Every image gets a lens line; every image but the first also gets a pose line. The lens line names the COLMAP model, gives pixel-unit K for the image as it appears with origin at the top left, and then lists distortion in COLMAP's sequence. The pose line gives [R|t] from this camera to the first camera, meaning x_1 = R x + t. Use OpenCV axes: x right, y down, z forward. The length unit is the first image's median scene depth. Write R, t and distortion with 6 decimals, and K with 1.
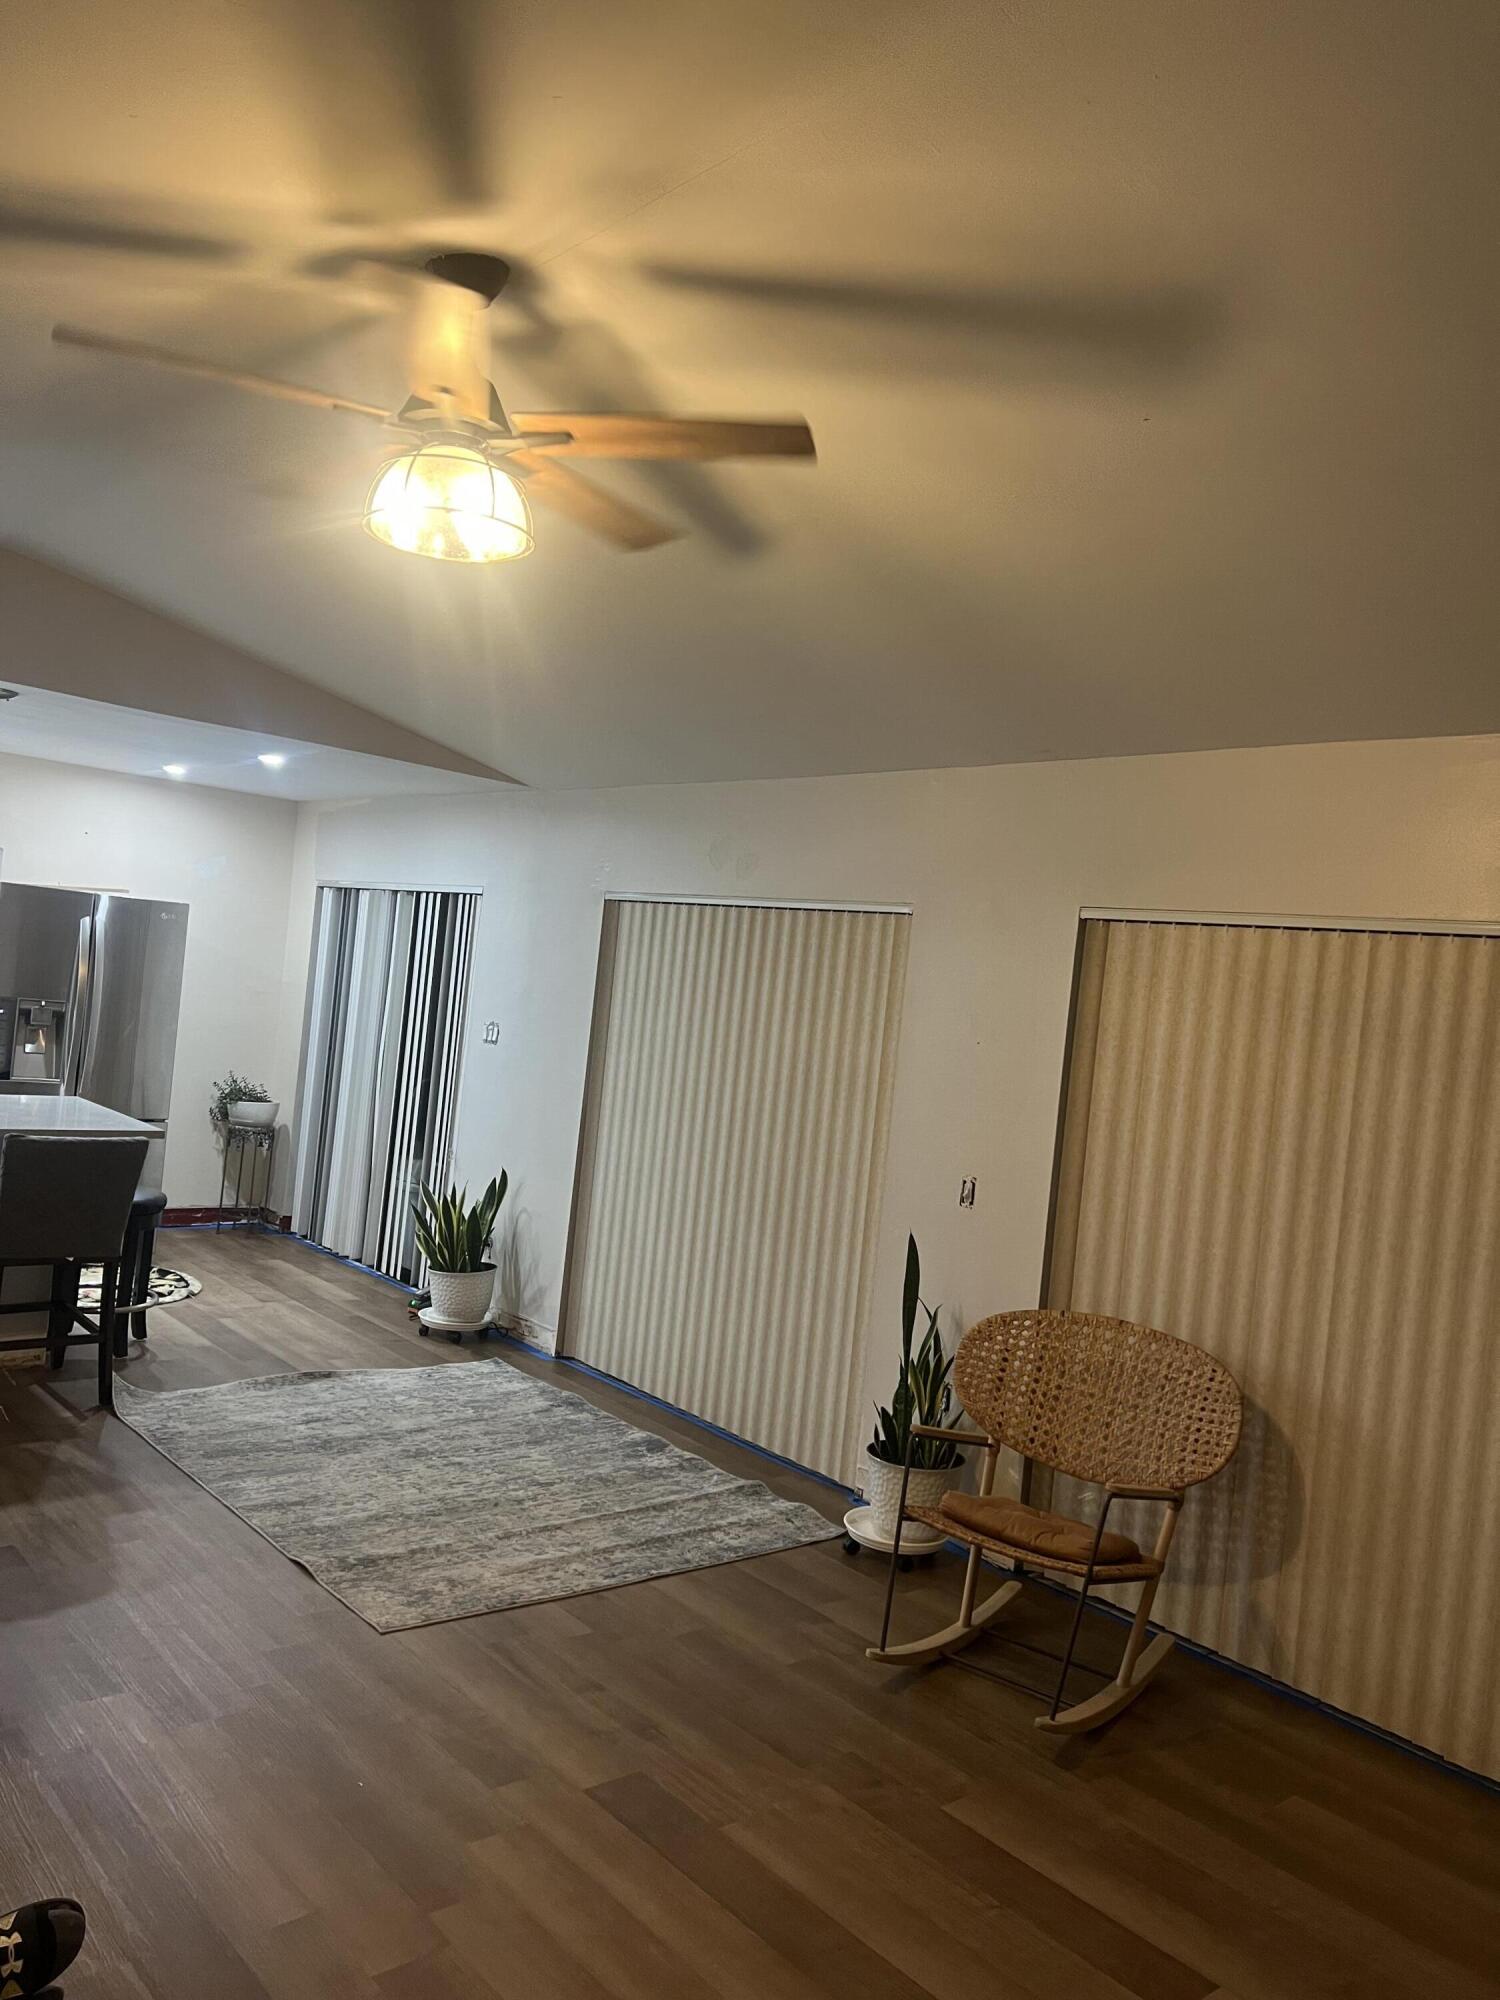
lens RADIAL K [[1515.7, 0, 750.0], [0, 1515.7, 1000.0], [0, 0, 1]] dist [0.042180, -0.040861]
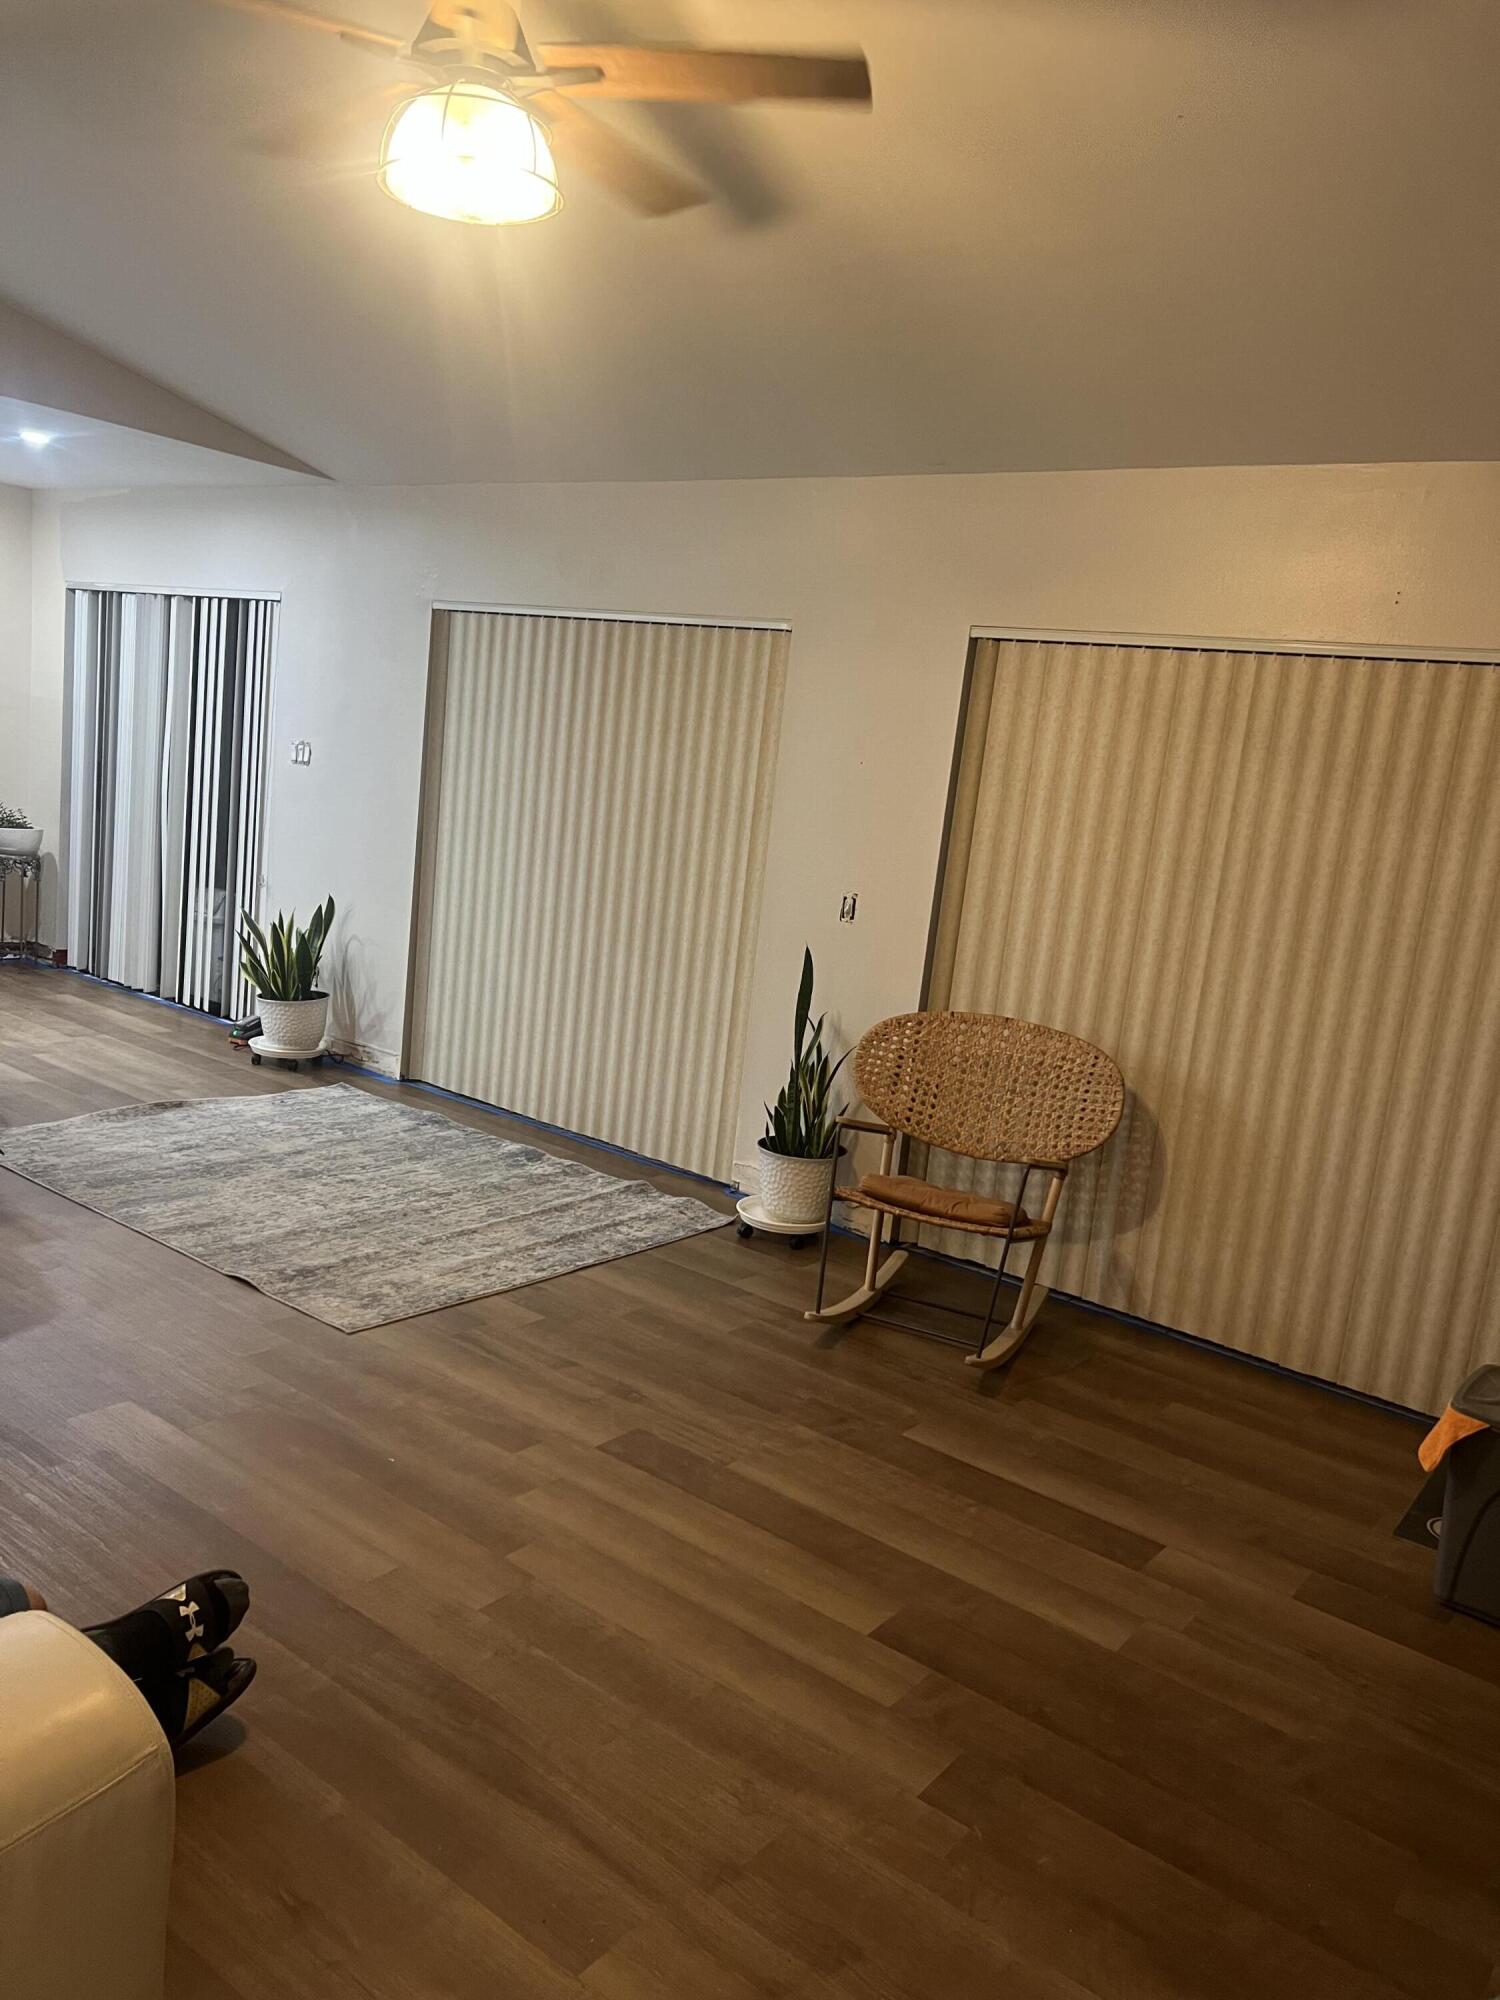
lens RADIAL K [[1488.9, 0, 748.3], [0, 1488.9, 1029.1], [0, 0, 1]] dist [0.147769, -0.283702]
pose [[0.979053, -0.033056, 0.200904, -0.142980], [-0.006462, 0.981191, 0.192933, 0.010697], [-0.203502, -0.190190, 0.960424, 0.000998]]
